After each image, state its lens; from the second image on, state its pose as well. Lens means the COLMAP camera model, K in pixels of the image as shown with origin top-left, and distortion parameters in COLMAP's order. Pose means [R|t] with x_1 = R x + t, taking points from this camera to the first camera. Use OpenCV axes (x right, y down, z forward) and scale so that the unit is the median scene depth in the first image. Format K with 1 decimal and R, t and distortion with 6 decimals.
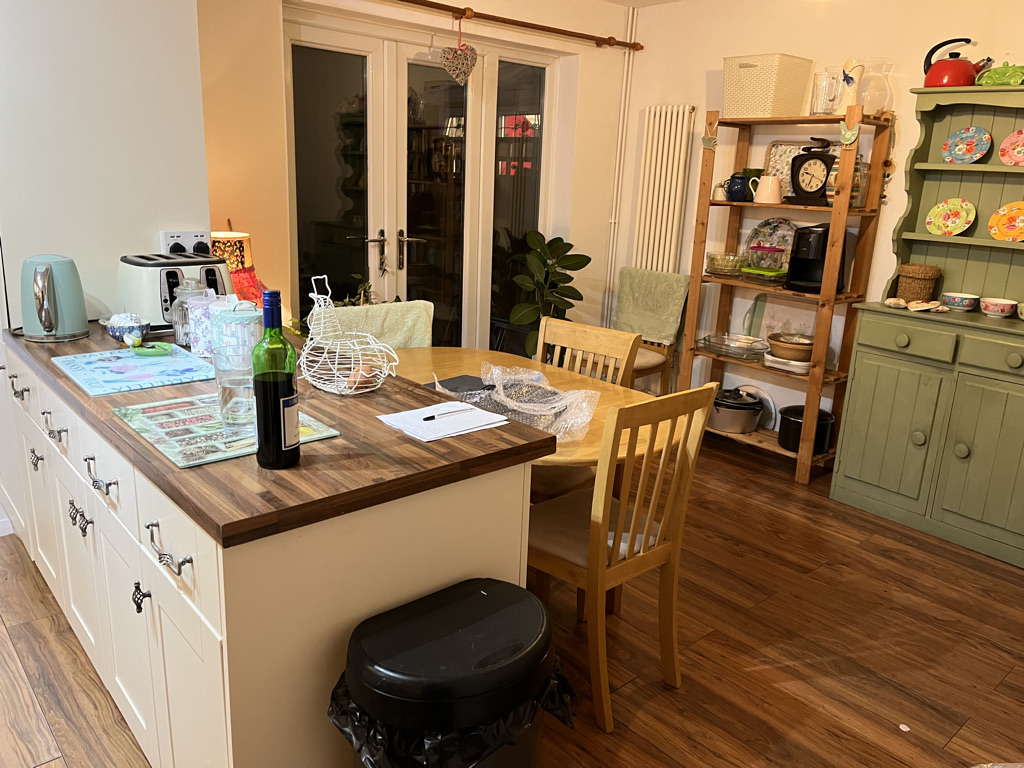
lens RADIAL K [[787.5, 0, 514.1], [0, 787.5, 380.1], [0, 0, 1]] dist [0.032668, -0.024413]
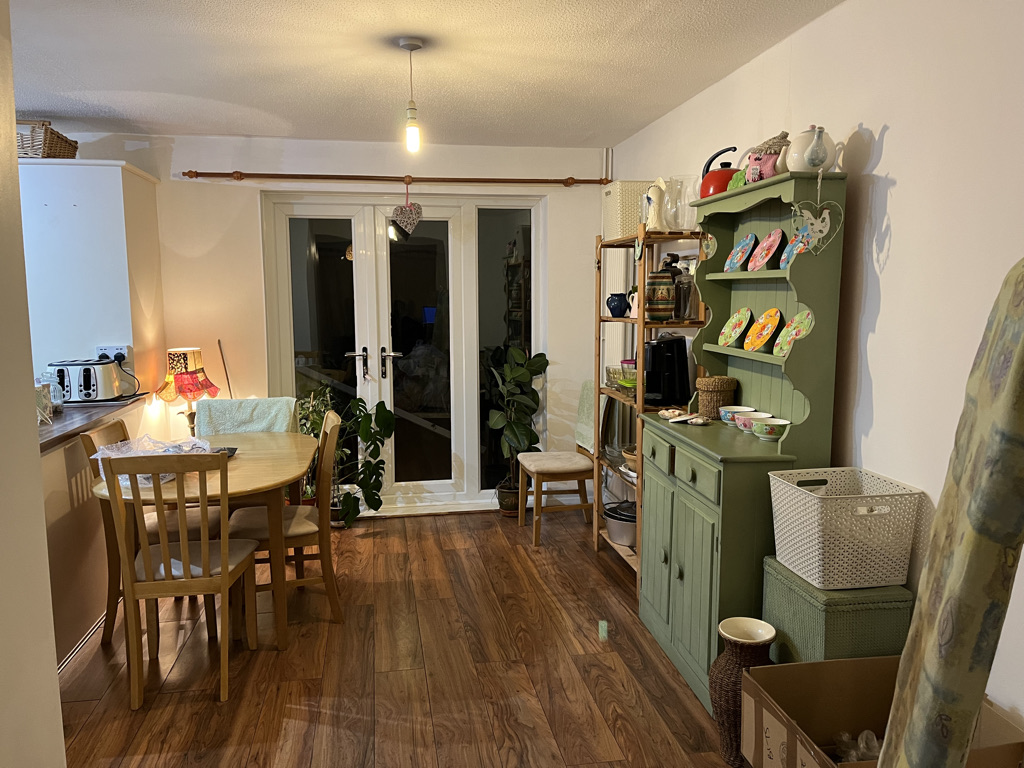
lens RADIAL K [[787.5, 0, 516.1], [0, 787.5, 393.1], [0, 0, 1]] dist [0.032668, -0.024413]
pose [[0.845016, 0.020609, -0.534343, 0.828838], [-0.096535, 0.988718, -0.114529, 0.006123], [0.525955, 0.148362, 0.837473, 0.084647]]
